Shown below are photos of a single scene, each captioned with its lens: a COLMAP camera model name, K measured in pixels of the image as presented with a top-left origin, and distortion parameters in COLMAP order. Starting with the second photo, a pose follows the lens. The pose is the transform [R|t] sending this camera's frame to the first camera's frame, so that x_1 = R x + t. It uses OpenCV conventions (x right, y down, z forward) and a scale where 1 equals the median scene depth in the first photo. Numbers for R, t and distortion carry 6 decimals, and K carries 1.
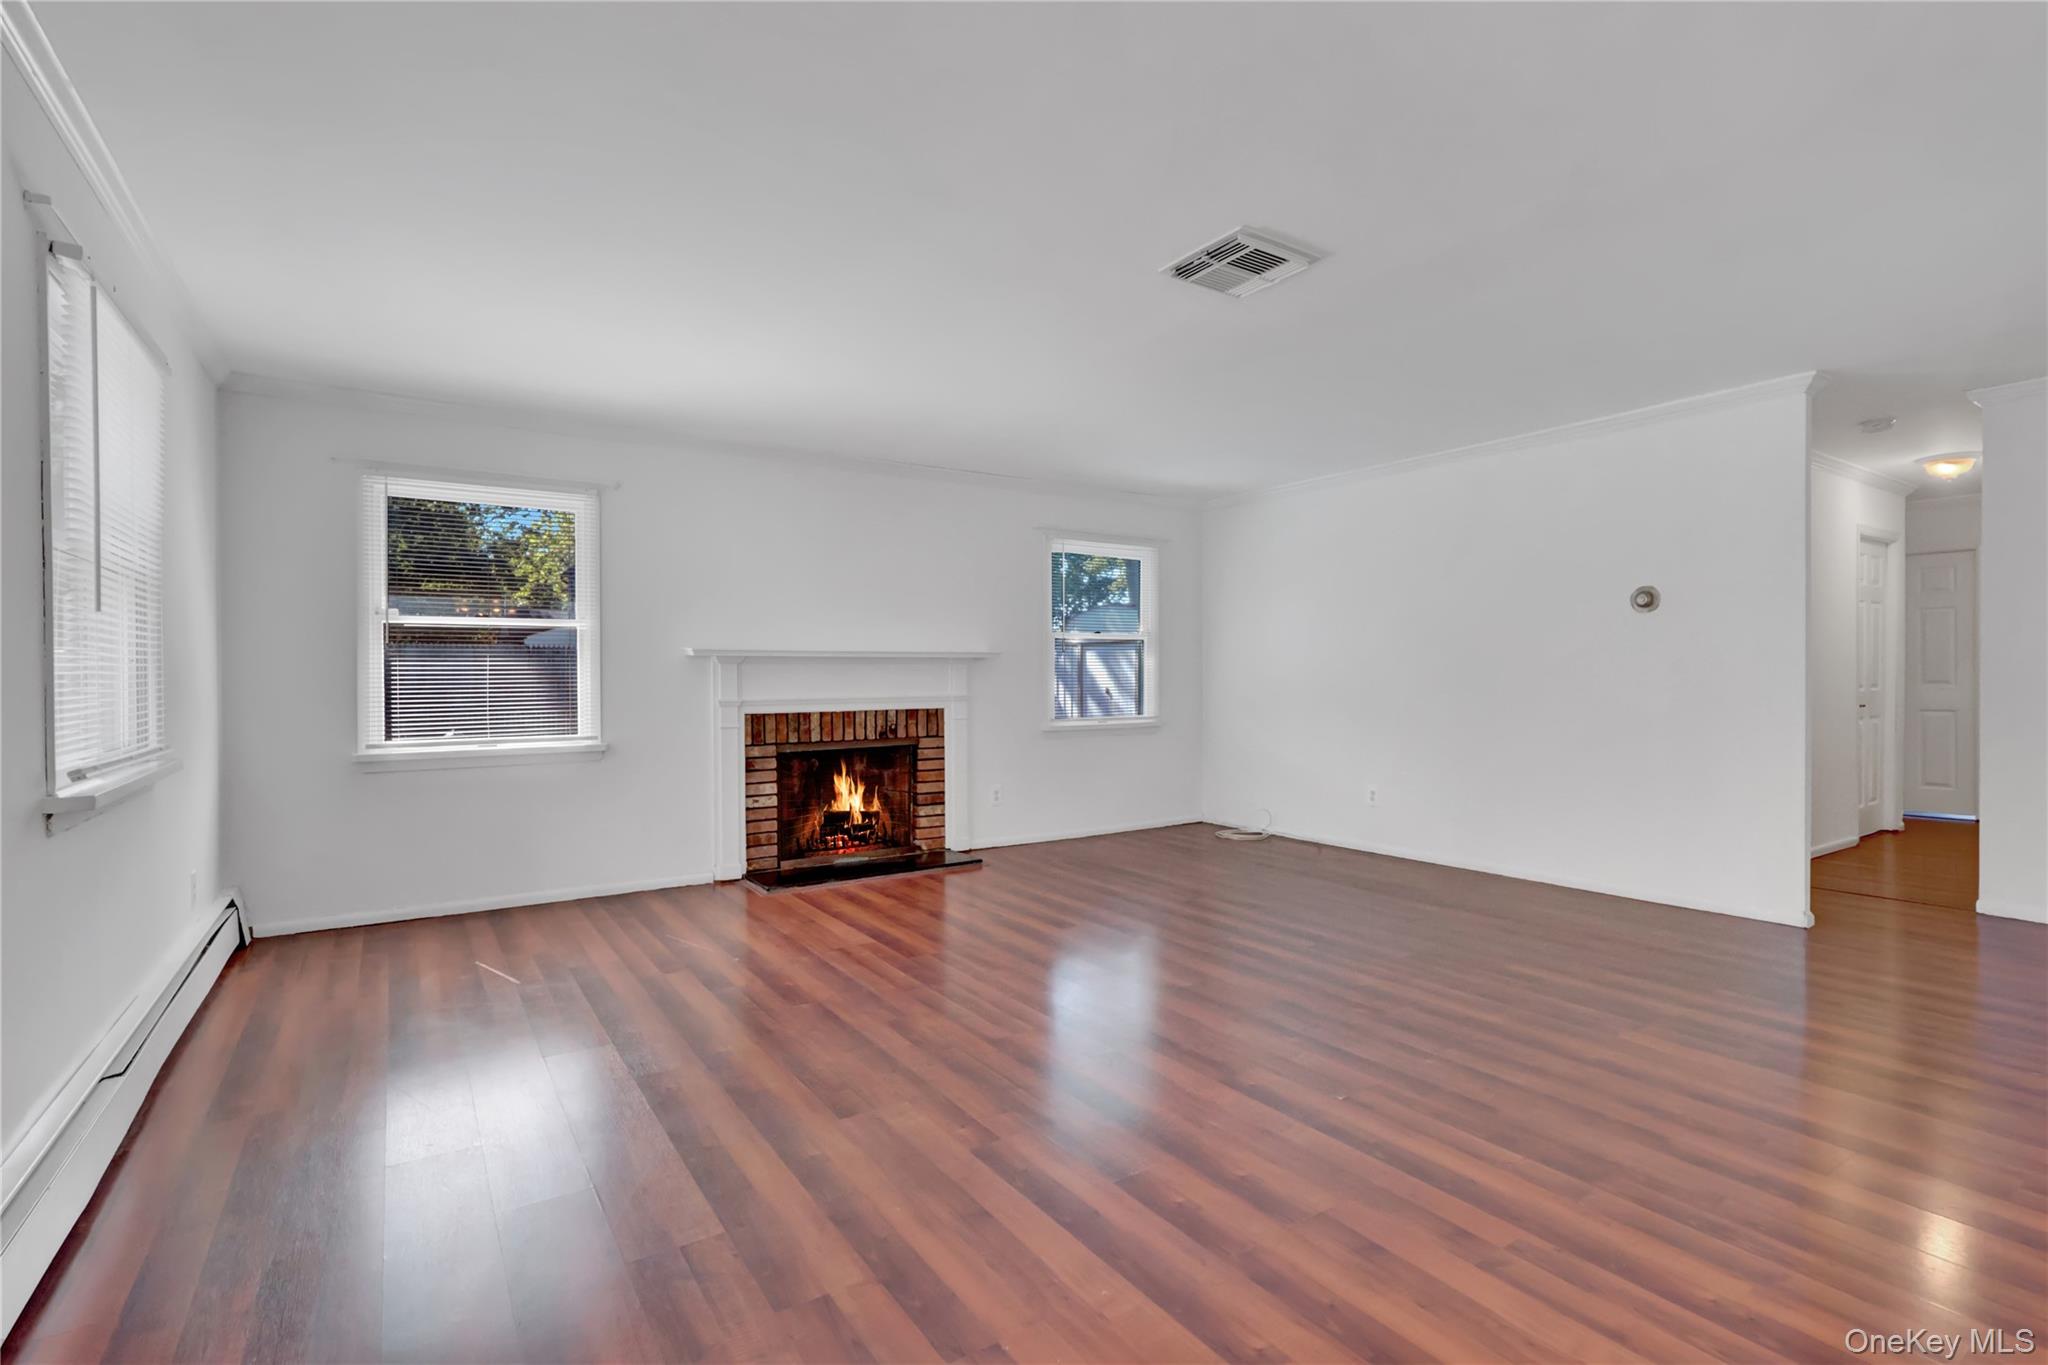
lens RADIAL K [[946.7, 0, 1023.5], [0, 946.7, 680.7], [0, 0, 1]] dist [-0.004367, 0.001906]
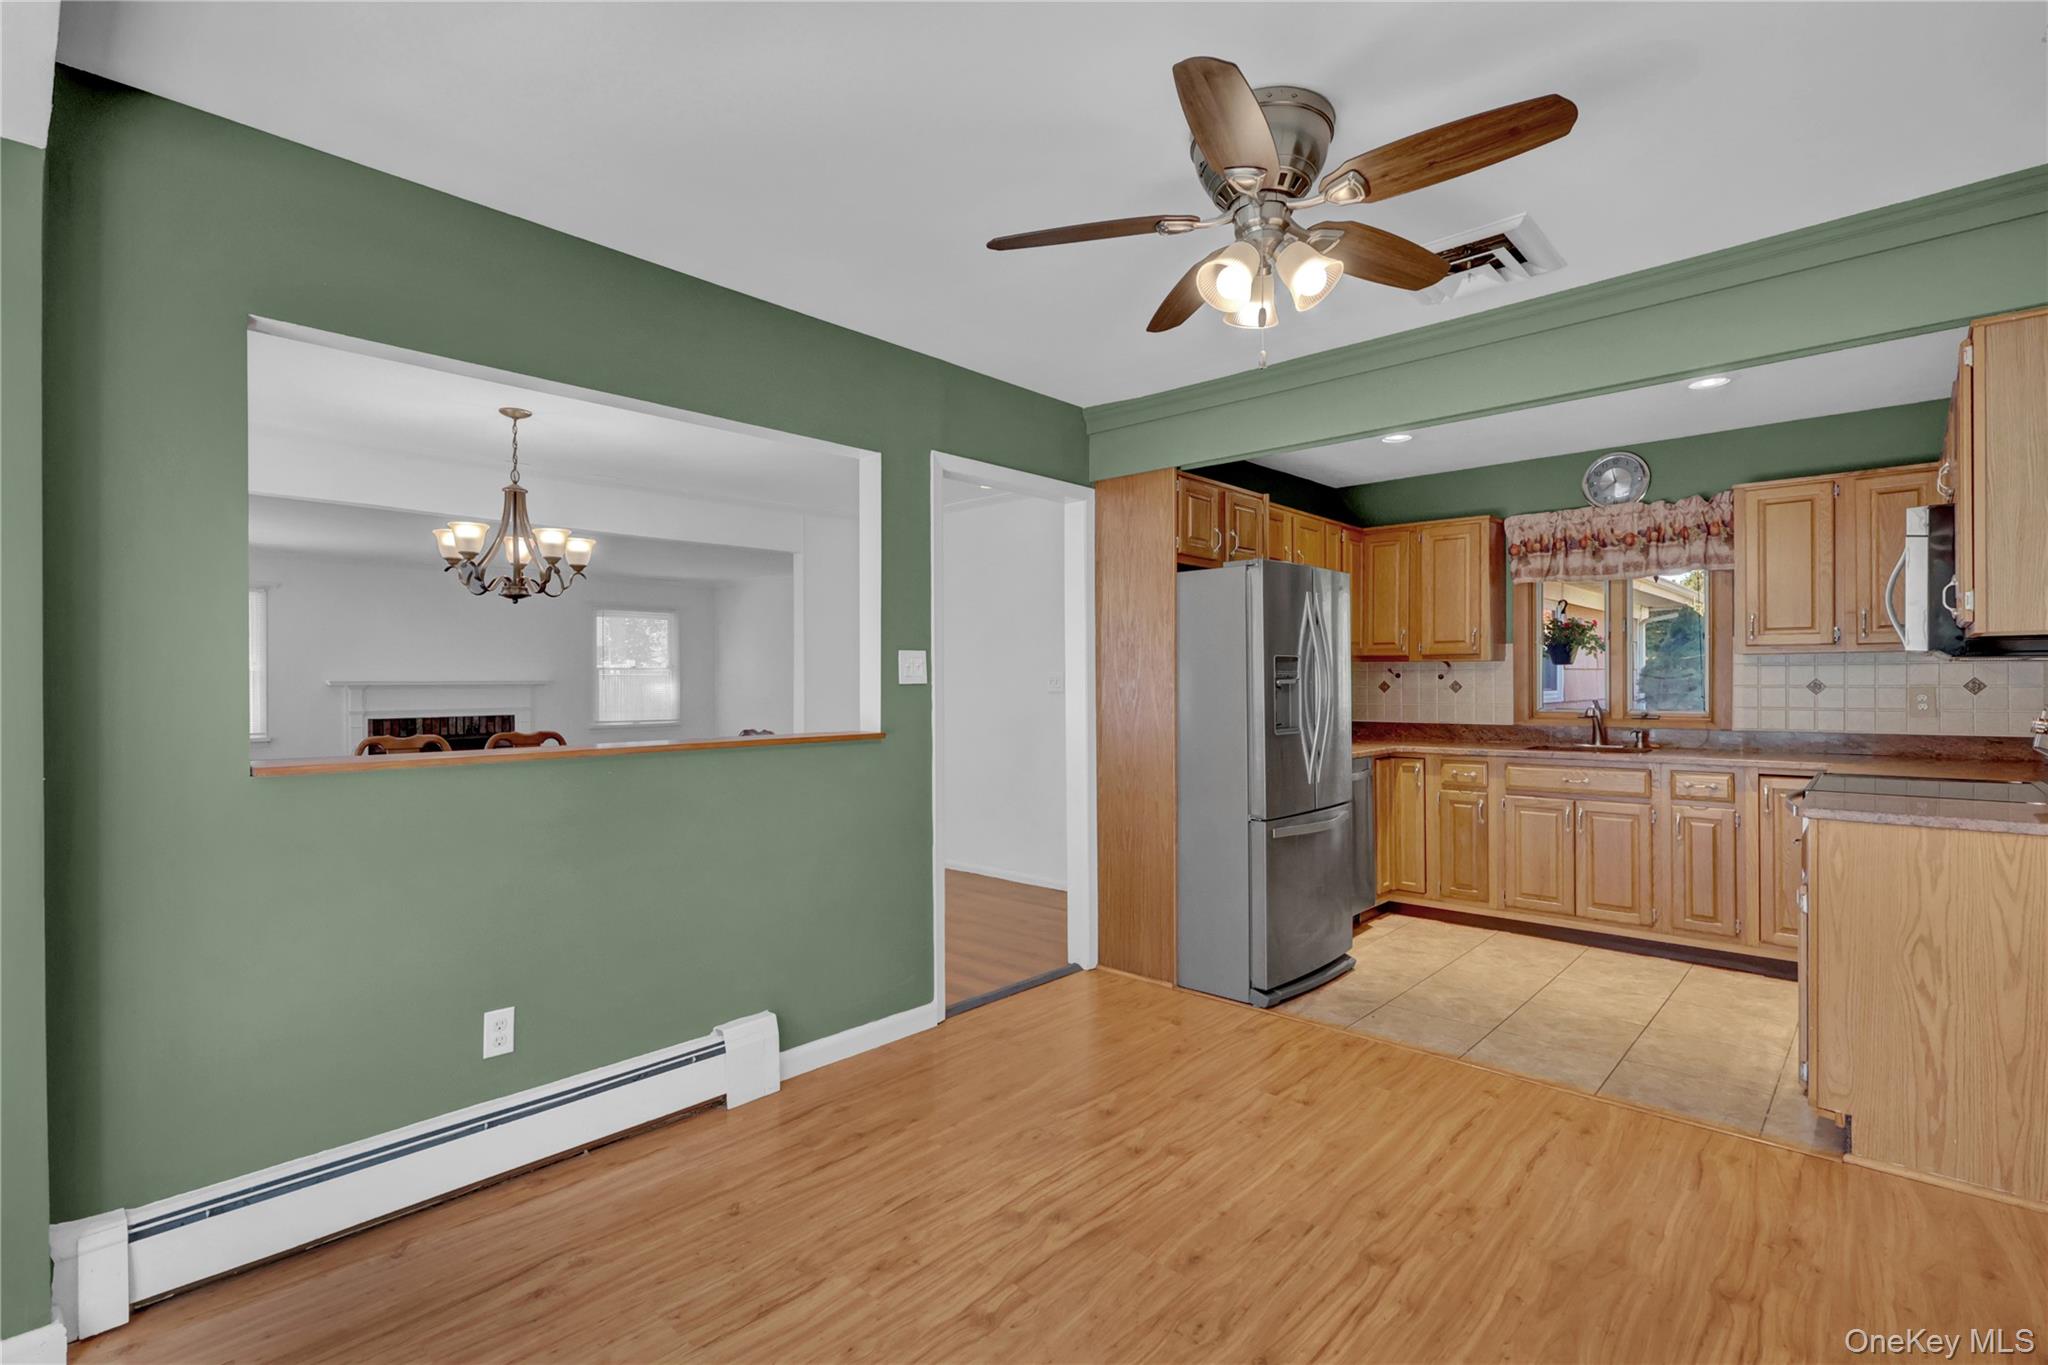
lens RADIAL K [[946.7, 0, 1037.7], [0, 946.7, 678.1], [0, 0, 1]] dist [-0.004367, 0.001906]
pose [[0.970536, -0.000153, 0.240955, 0.445956], [0.002979, 0.999931, -0.011362, -0.015386], [-0.240937, 0.011745, 0.970470, -0.895531]]
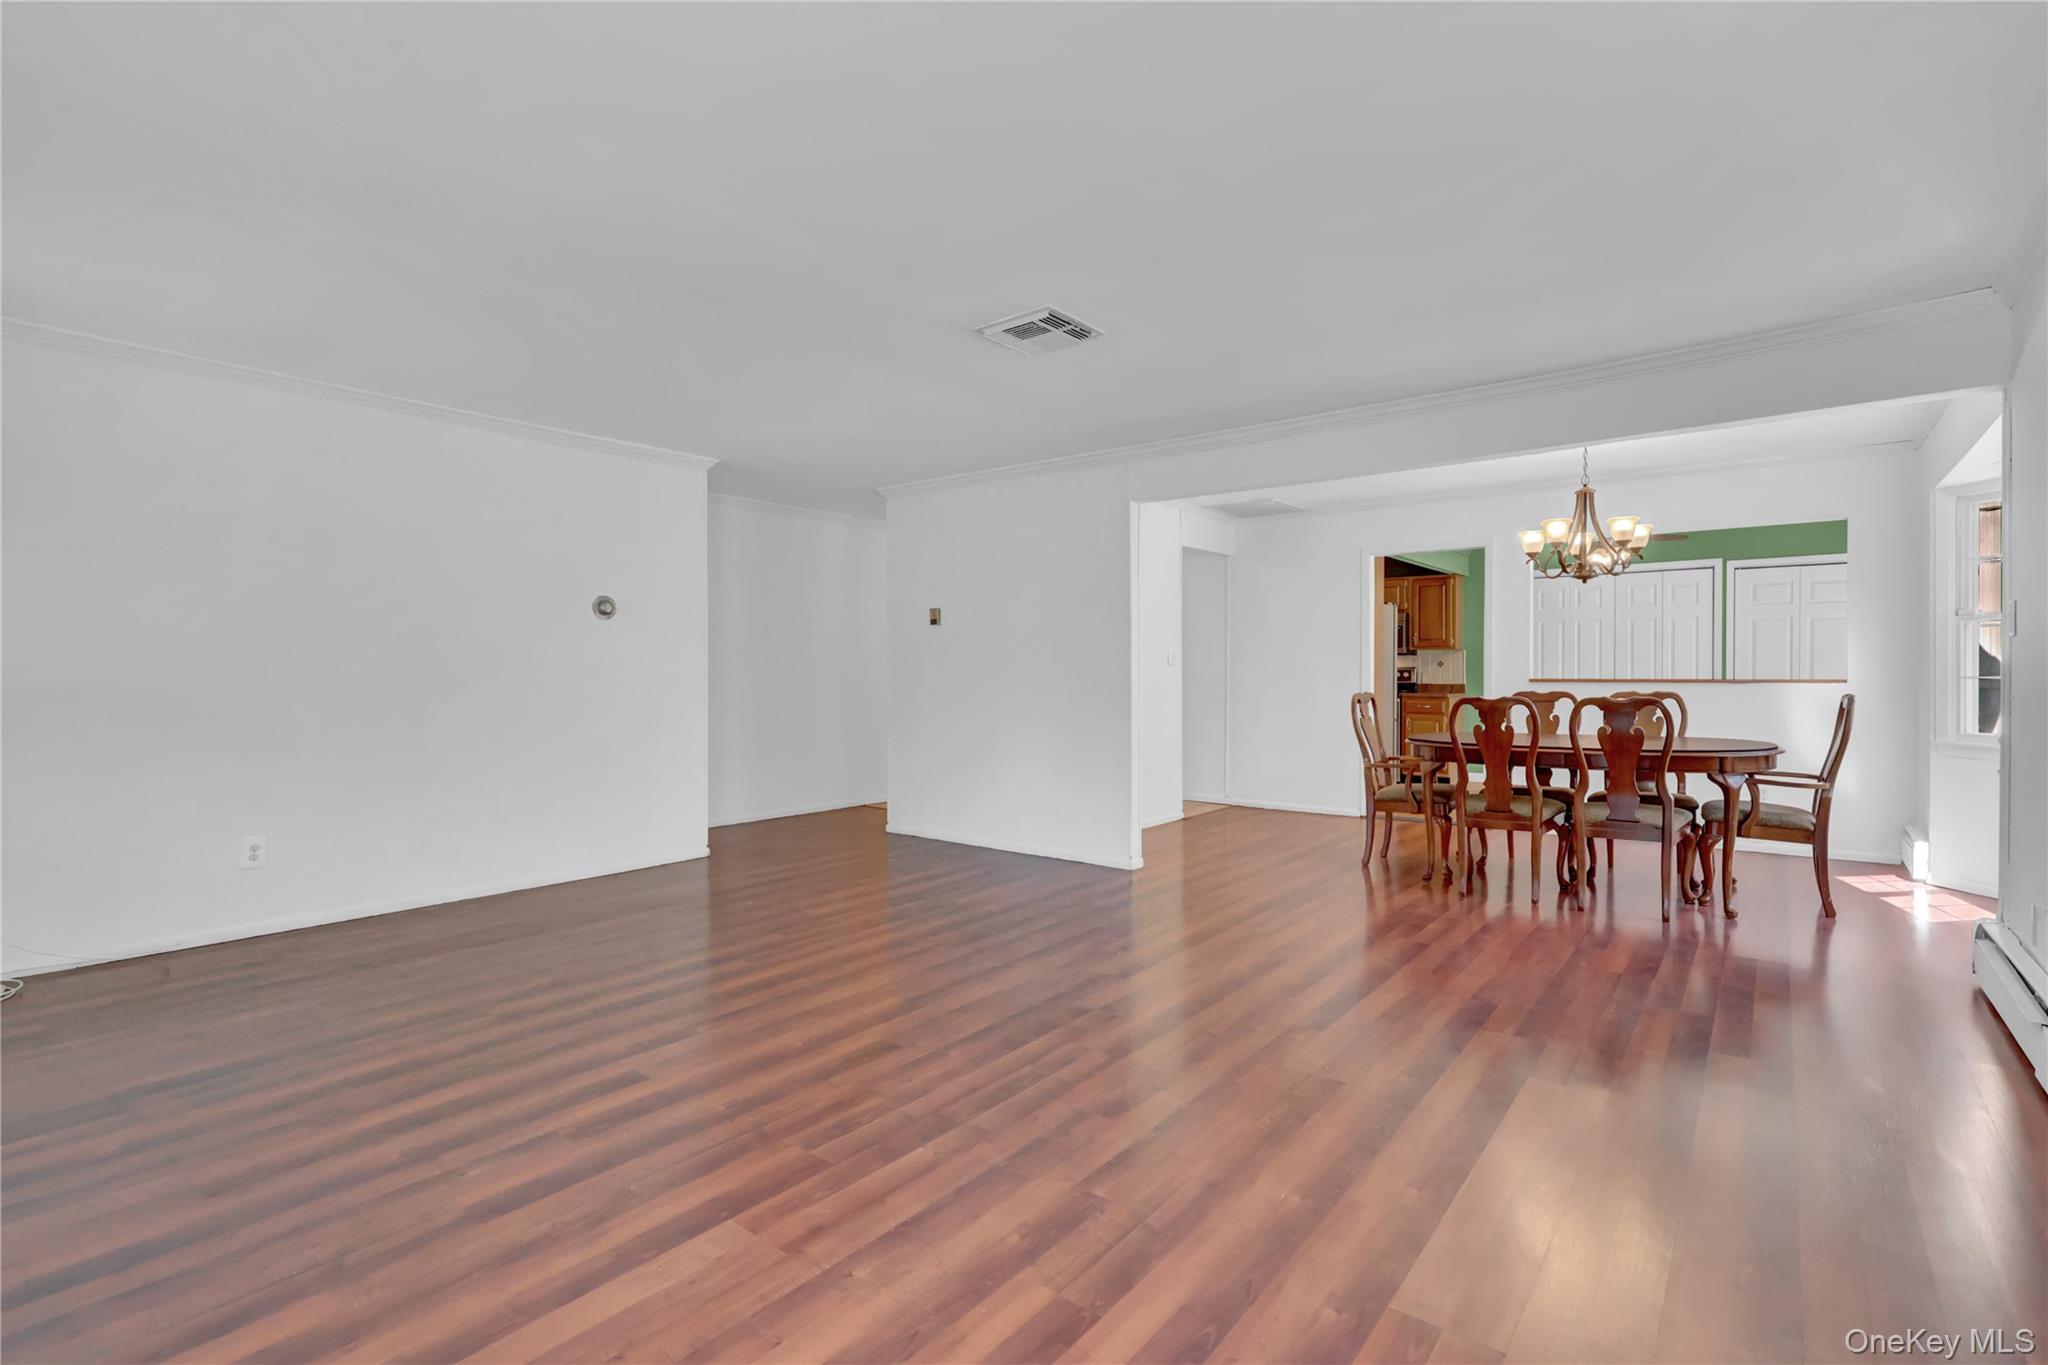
lens RADIAL K [[946.7, 0, 1033.8], [0, 946.7, 683.2], [0, 0, 1]] dist [-0.004367, 0.001906]
pose [[-0.313556, -0.004576, 0.949559, -0.499566], [0.008330, 0.999937, 0.007570, -0.000422], [-0.949533, 0.010284, -0.313498, 0.757555]]
